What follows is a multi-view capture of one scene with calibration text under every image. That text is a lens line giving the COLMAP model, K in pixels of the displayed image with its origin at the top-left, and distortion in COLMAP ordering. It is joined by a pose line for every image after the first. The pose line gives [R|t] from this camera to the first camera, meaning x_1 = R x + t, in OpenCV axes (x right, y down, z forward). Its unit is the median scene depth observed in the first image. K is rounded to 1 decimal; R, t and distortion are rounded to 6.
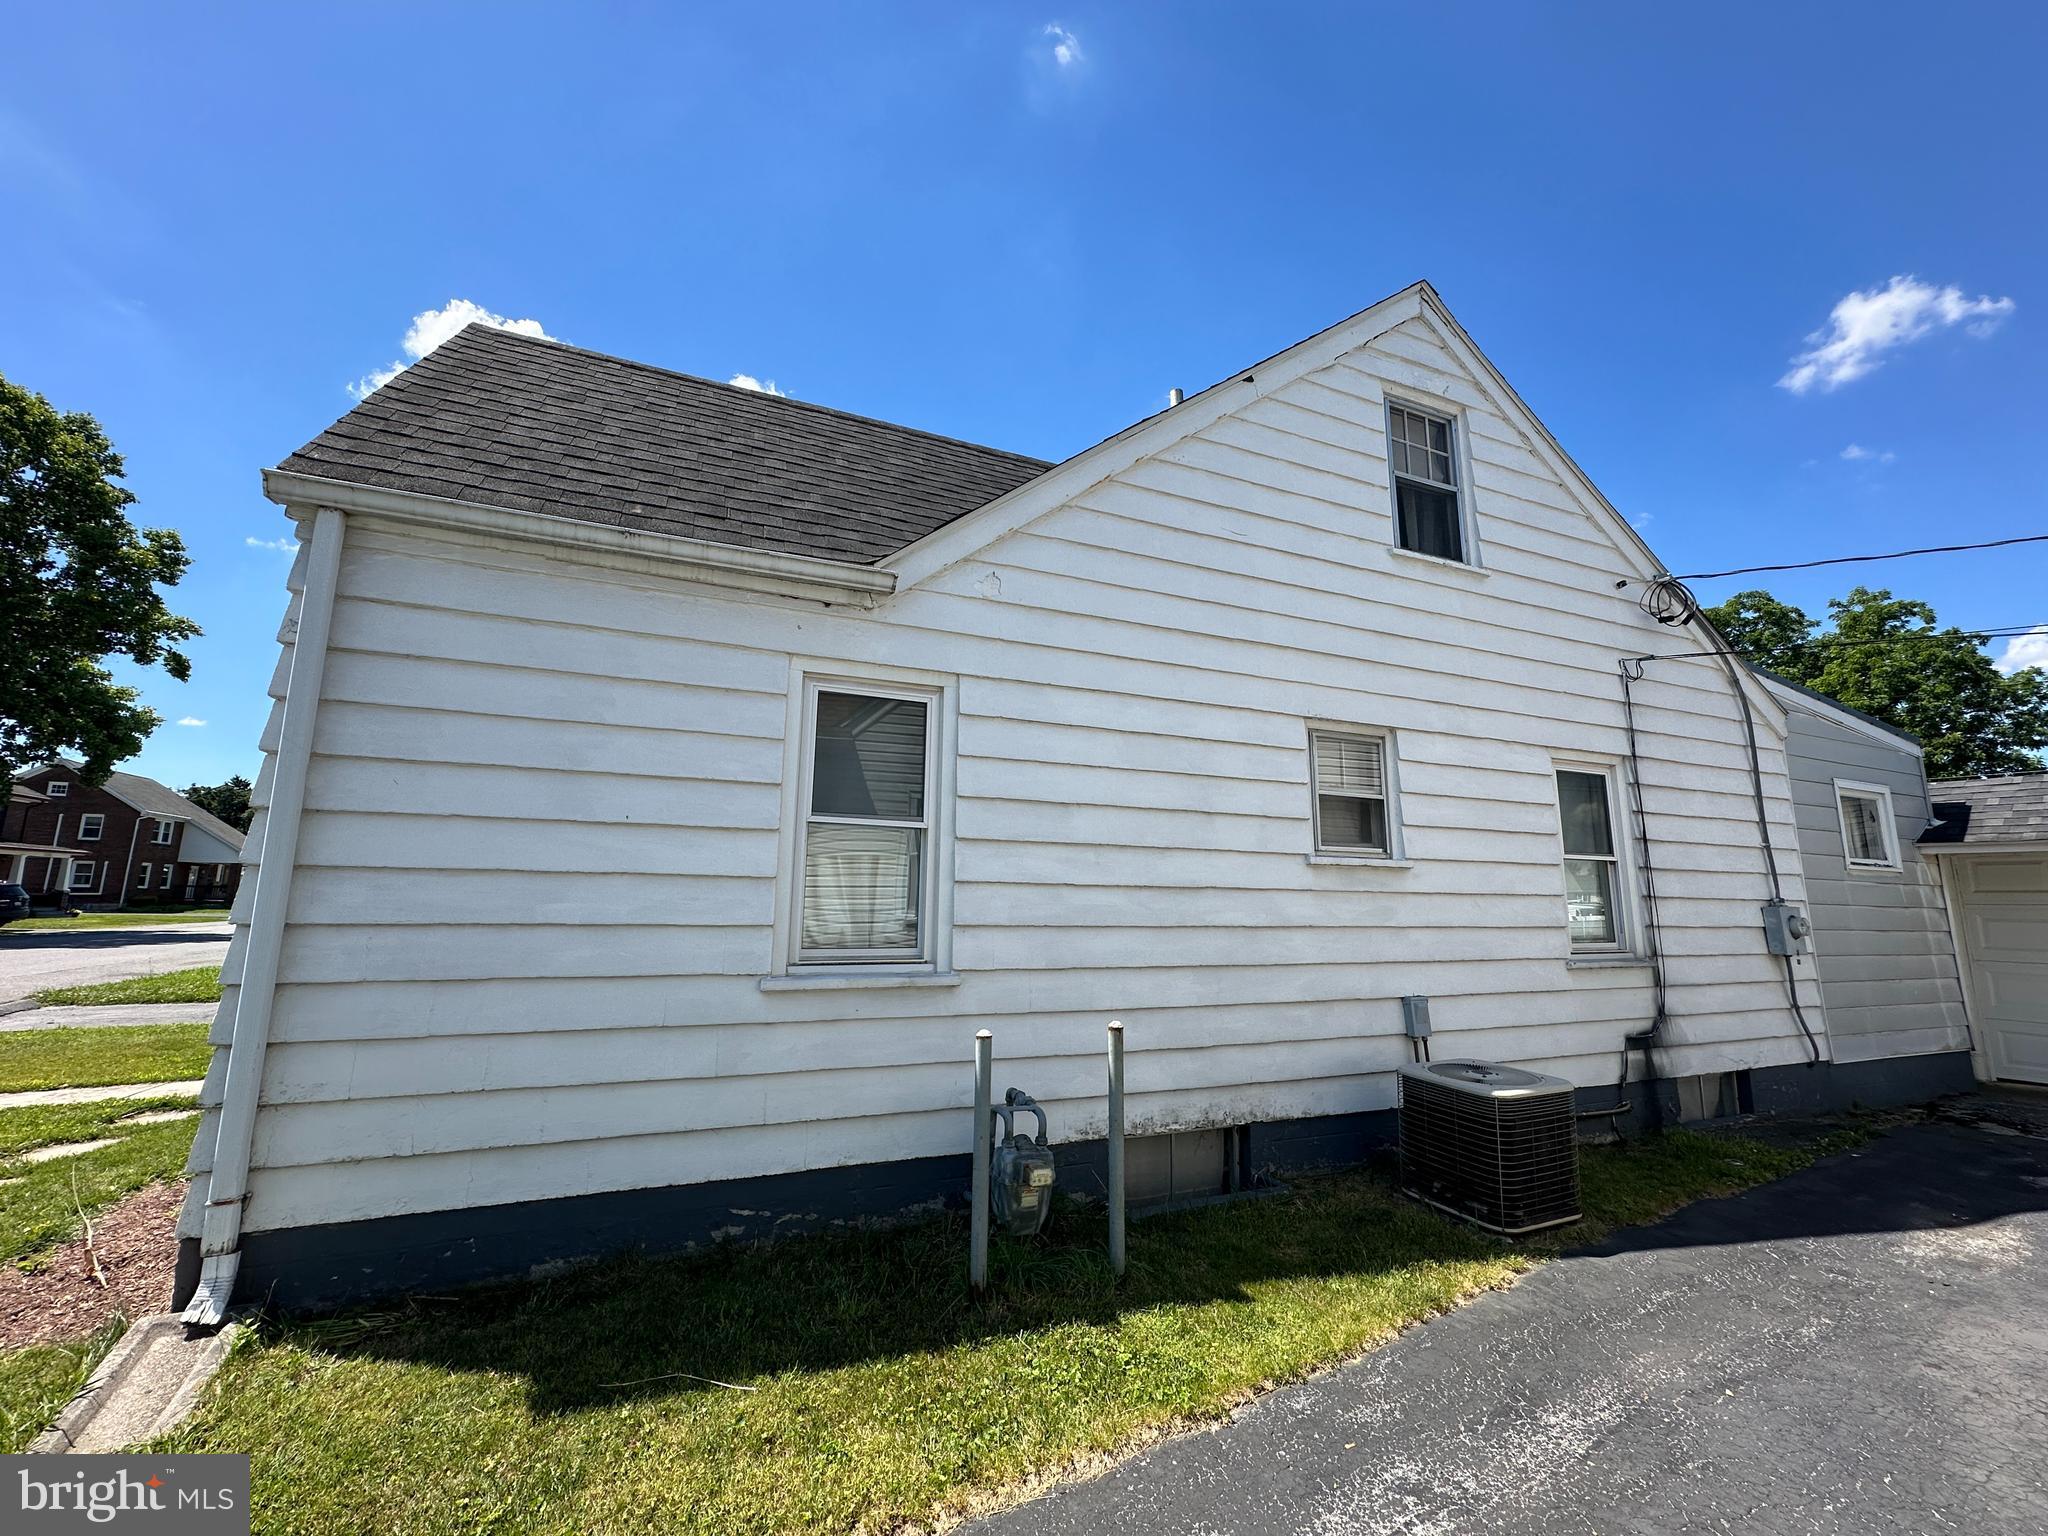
lens RADIAL K [[813.9, 0, 1024.0], [0, 813.9, 768.0], [0, 0, 1]] dist [-0.003009, 0.000431]
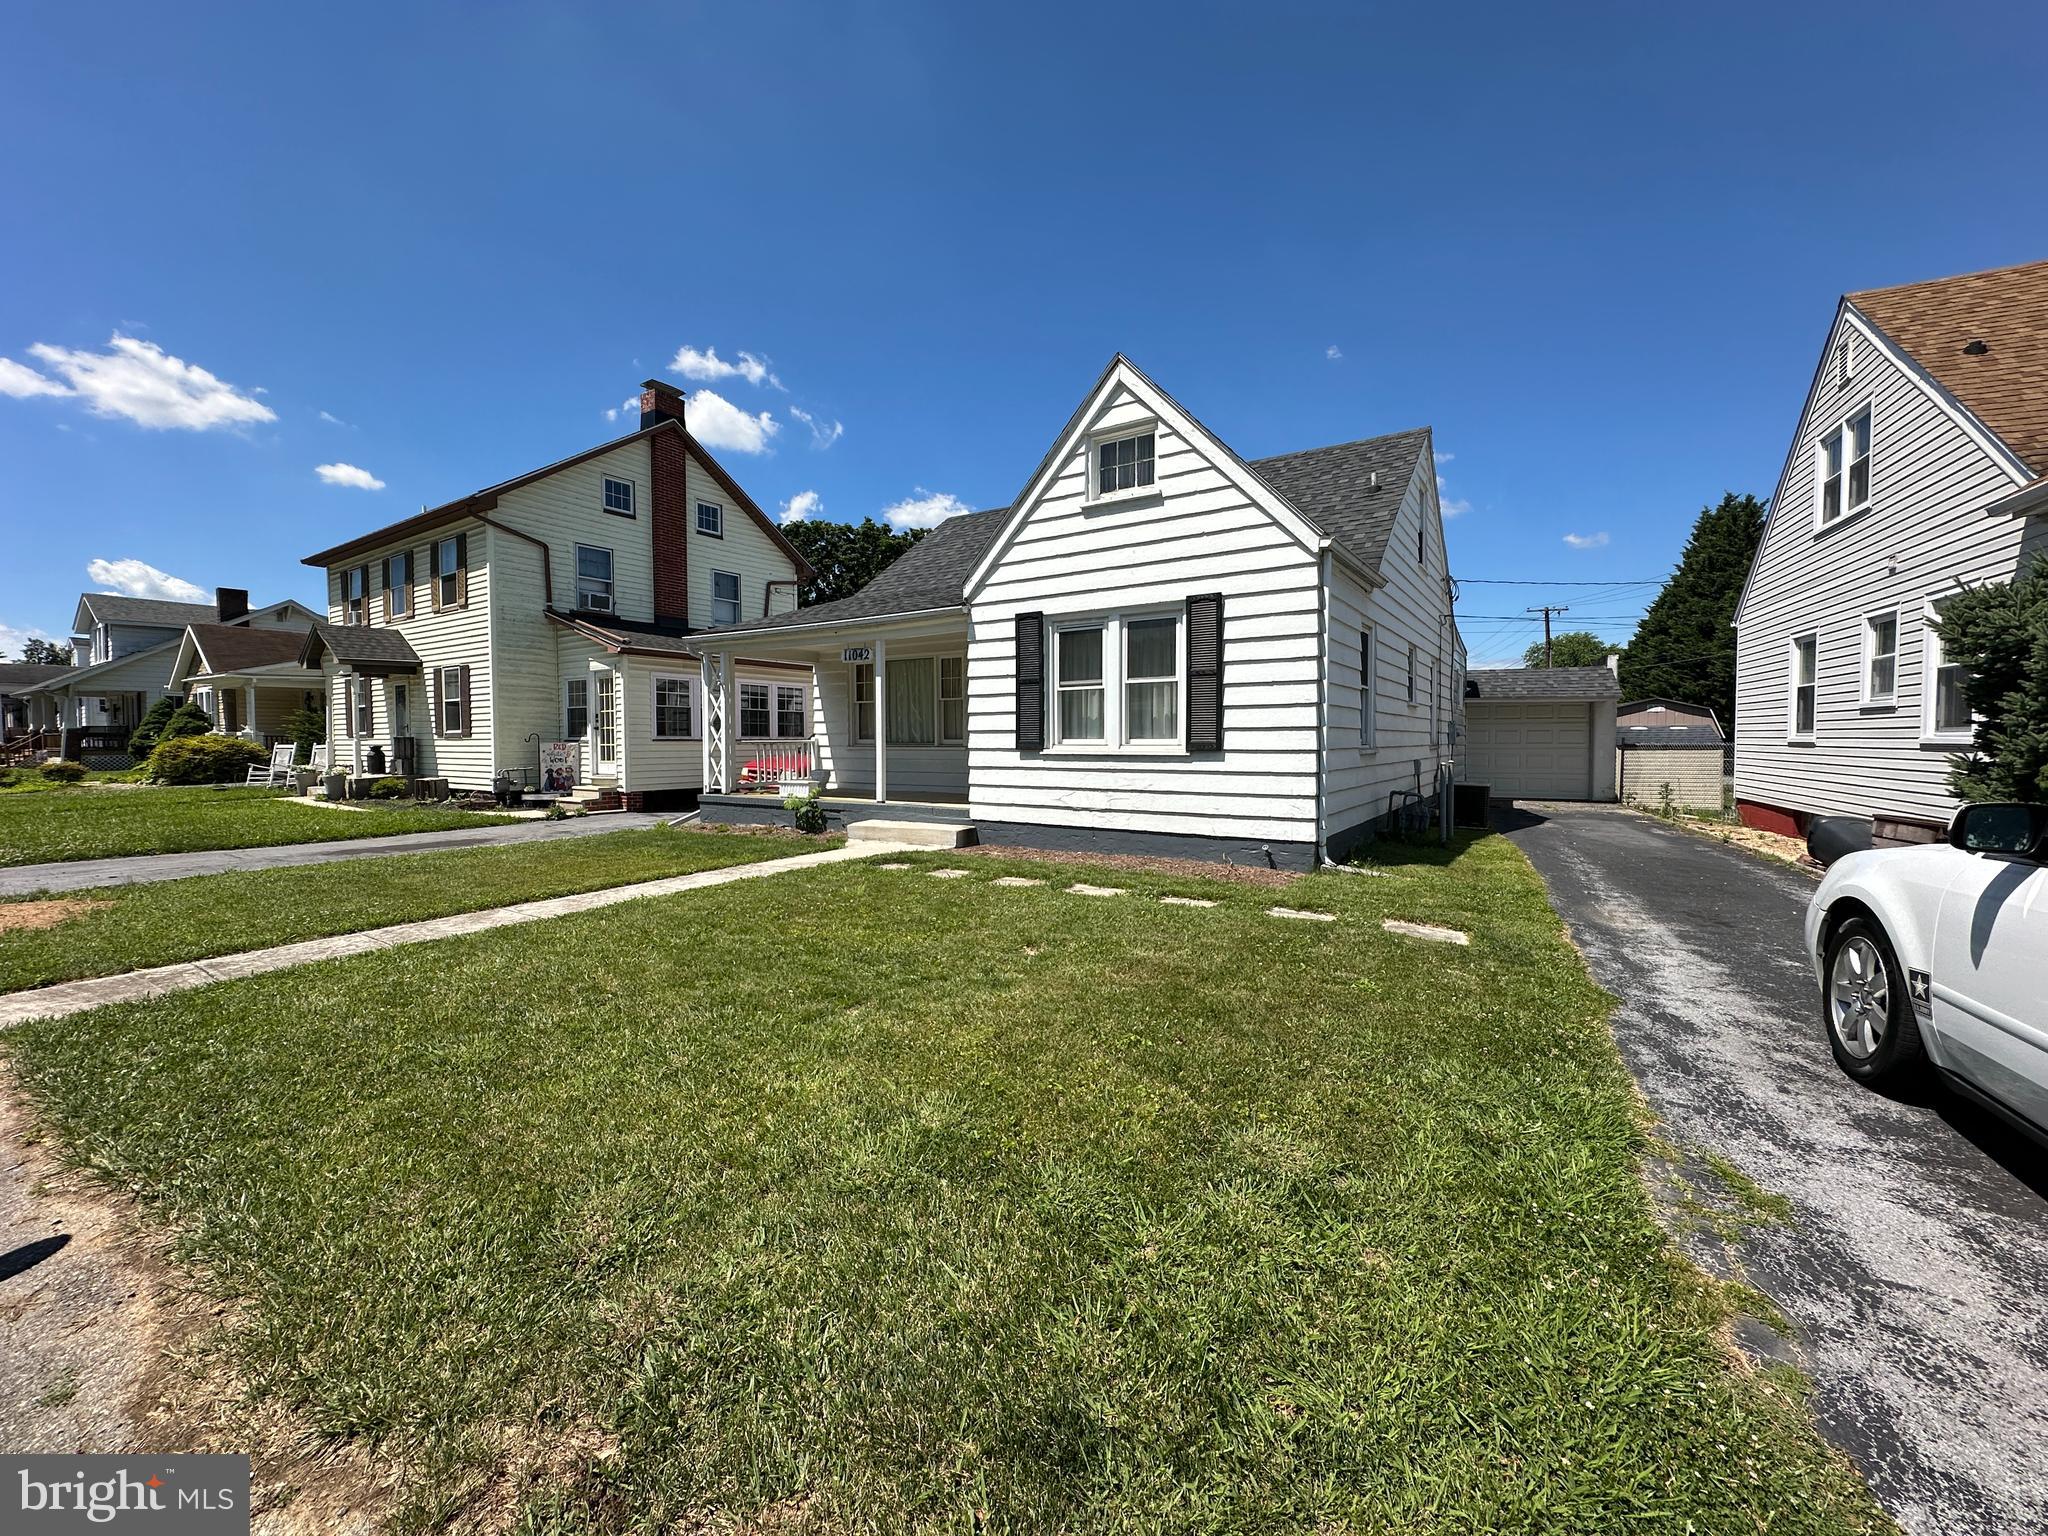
lens RADIAL K [[813.4, 0, 1024.0], [0, 813.4, 768.0], [0, 0, 1]] dist [-0.001789, -0.000082]
pose [[0.831051, -0.032899, 0.555223, -1.877244], [-0.080491, 0.980627, 0.178583, -0.036241], [-0.550341, -0.193102, 0.812303, -0.347932]]
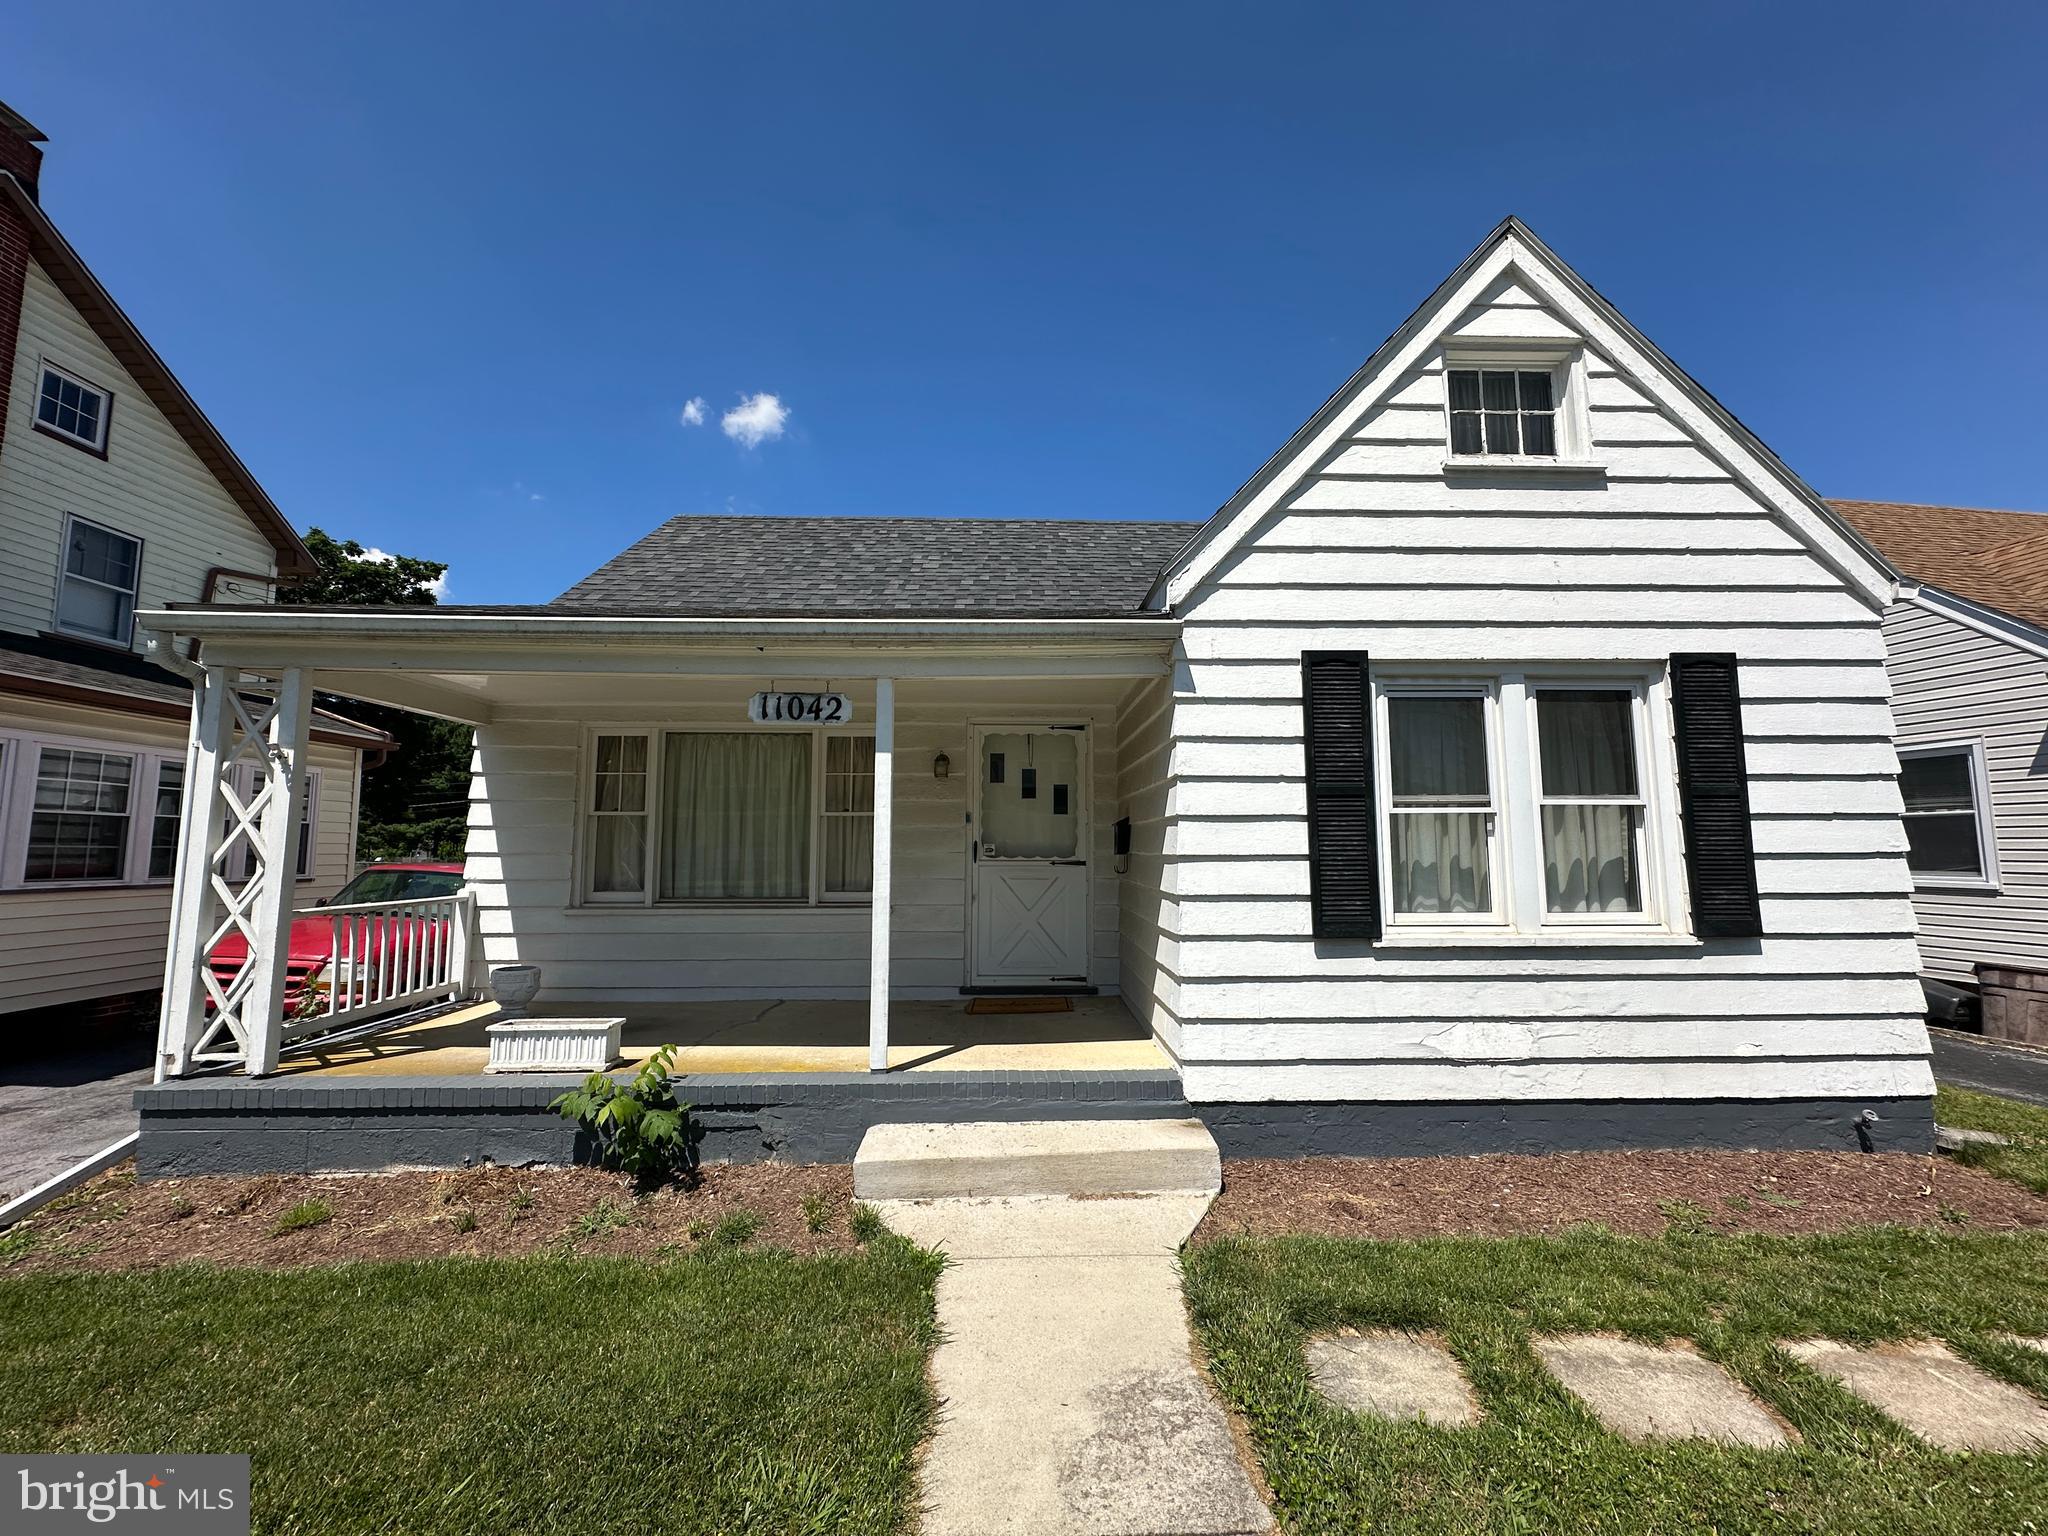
lens RADIAL K [[811.9, 0, 1024.3], [0, 811.9, 767.6], [0, 0, 1]] dist [-0.002265, 0.000520]
pose [[0.364064, 0.082191, 0.927740, -1.775244], [-0.149051, 0.988402, -0.029074, 0.151222], [-0.919370, -0.127696, 0.372092, 1.183476]]
